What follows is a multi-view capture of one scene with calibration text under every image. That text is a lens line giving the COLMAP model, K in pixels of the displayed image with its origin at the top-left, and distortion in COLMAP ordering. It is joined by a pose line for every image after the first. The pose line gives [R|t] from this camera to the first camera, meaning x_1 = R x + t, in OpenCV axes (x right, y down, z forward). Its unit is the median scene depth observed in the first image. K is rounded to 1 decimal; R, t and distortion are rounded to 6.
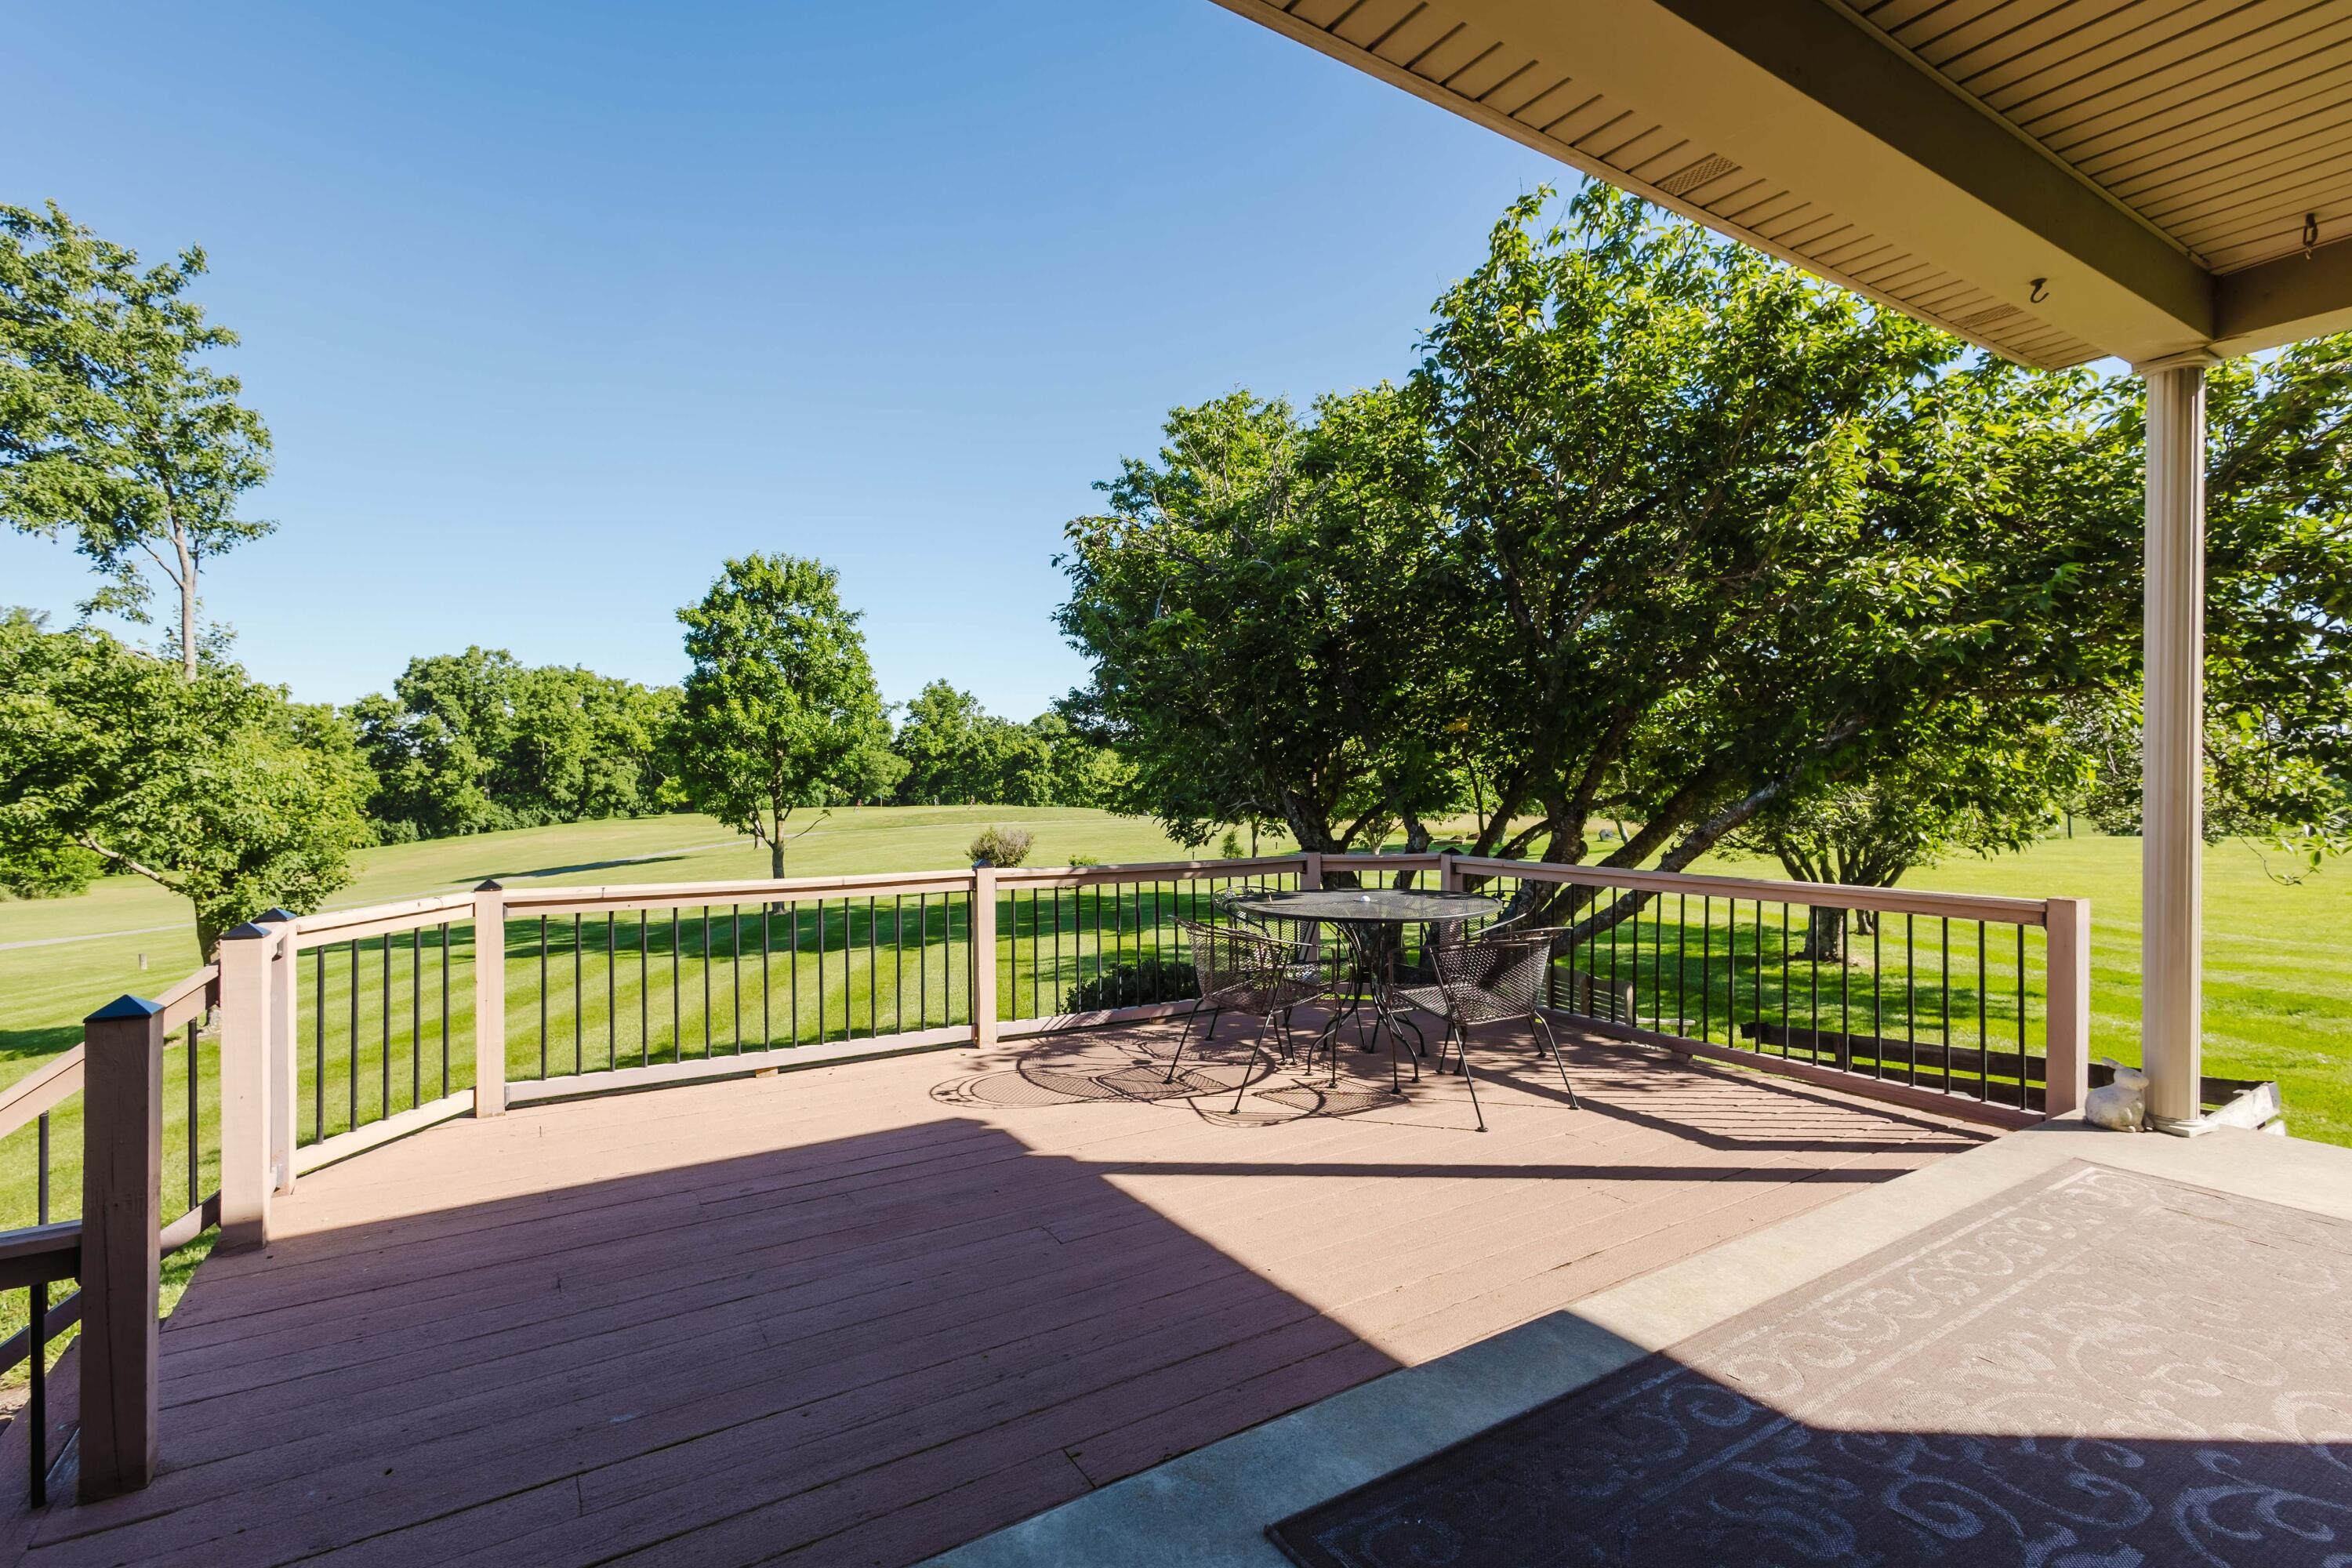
lens RADIAL K [[1087.3, 0, 1178.5], [0, 1087.3, 782.9], [0, 0, 1]] dist [0.009407, -0.000409]
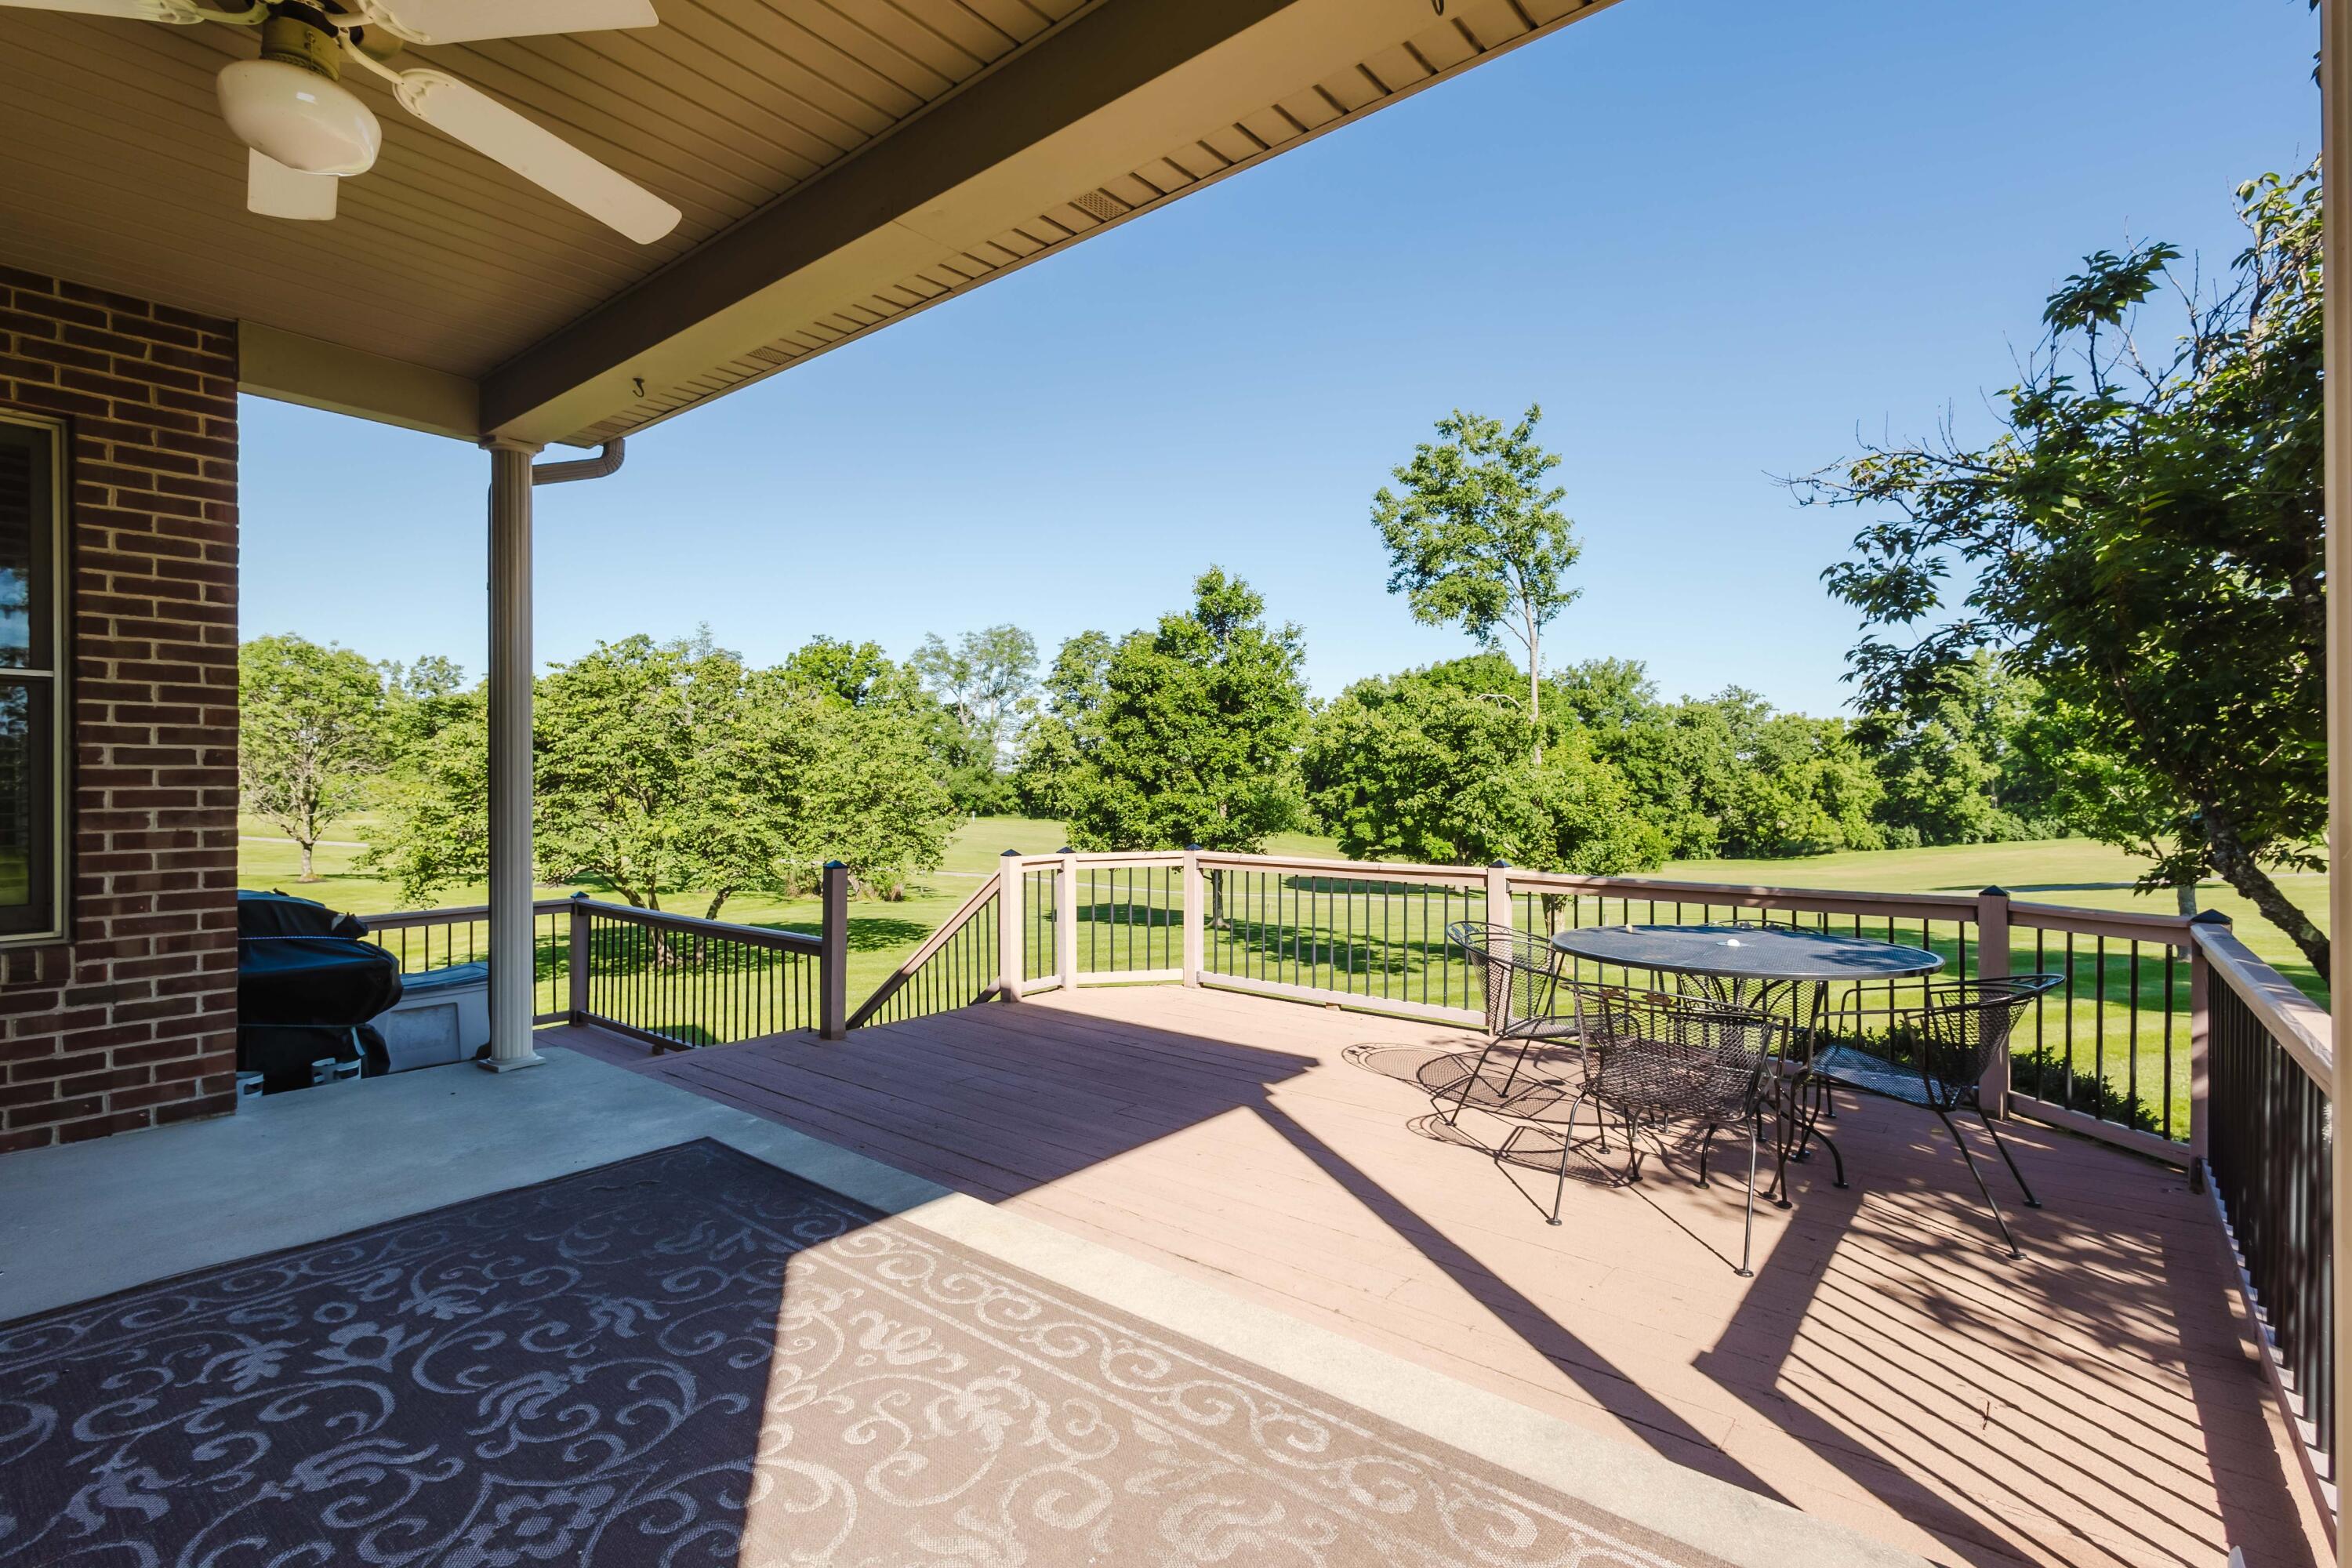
lens RADIAL K [[1087.3, 0, 1181.5], [0, 1087.3, 783.1], [0, 0, 1]] dist [0.009407, -0.000409]
pose [[0.317652, 0.002541, -0.948204, 0.848589], [-0.008746, 0.999962, -0.000250, -0.002078], [0.948167, 0.008373, 0.317662, 0.428629]]
